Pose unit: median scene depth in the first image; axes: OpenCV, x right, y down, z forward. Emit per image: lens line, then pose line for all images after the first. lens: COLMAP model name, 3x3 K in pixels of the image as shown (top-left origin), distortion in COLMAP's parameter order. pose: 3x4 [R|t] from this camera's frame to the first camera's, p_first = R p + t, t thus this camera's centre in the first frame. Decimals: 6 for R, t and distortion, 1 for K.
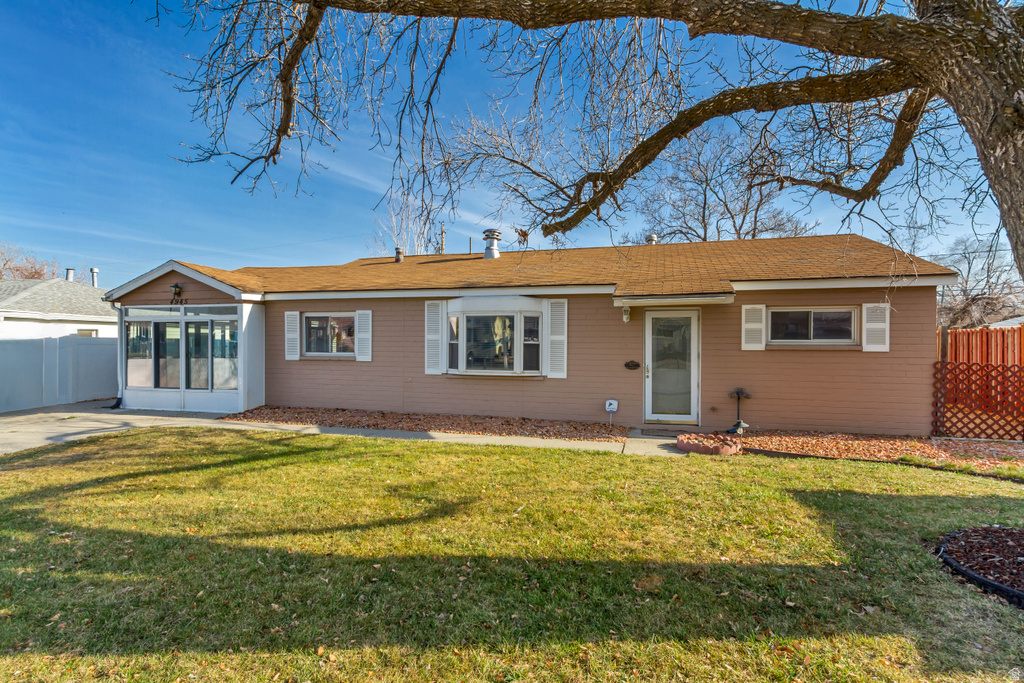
lens RADIAL K [[523.7, 0, 513.2], [0, 523.7, 343.1], [0, 0, 1]] dist [0.007368, -0.001031]
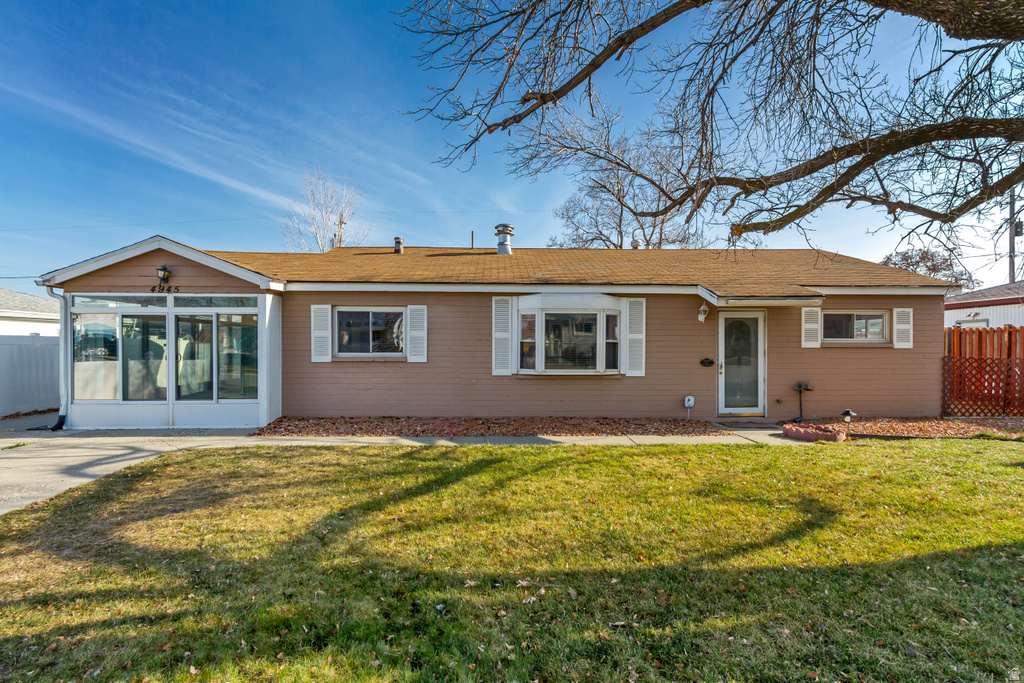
lens RADIAL K [[523.7, 0, 512.0], [0, 523.7, 343.9], [0, 0, 1]] dist [0.007368, -0.001031]
pose [[0.951150, -0.001710, 0.308725, -0.453923], [0.001538, 0.999998, 0.000799, 0.003345], [-0.308726, -0.000286, 0.951151, 0.111014]]
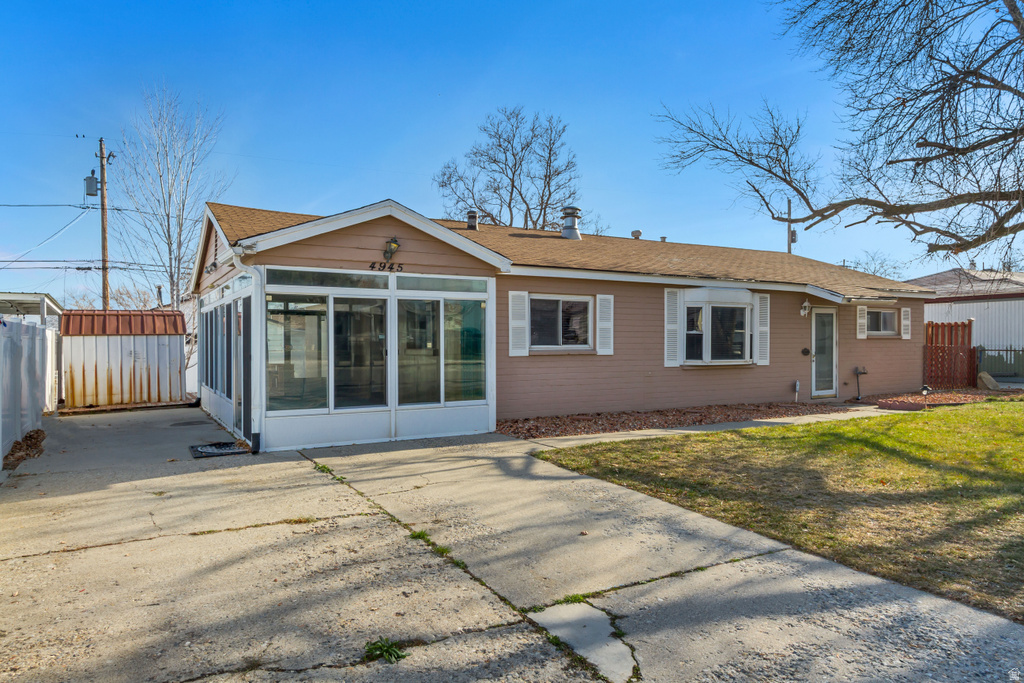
lens RADIAL K [[663.0, 0, 512.7], [0, 663.0, 339.8], [0, 0, 1]] dist [0.001463, -0.000357]
pose [[0.693727, -0.005404, 0.720218, -1.292897], [0.001932, 0.999982, 0.005642, 0.004353], [-0.720236, -0.002523, 0.693725, 0.405984]]
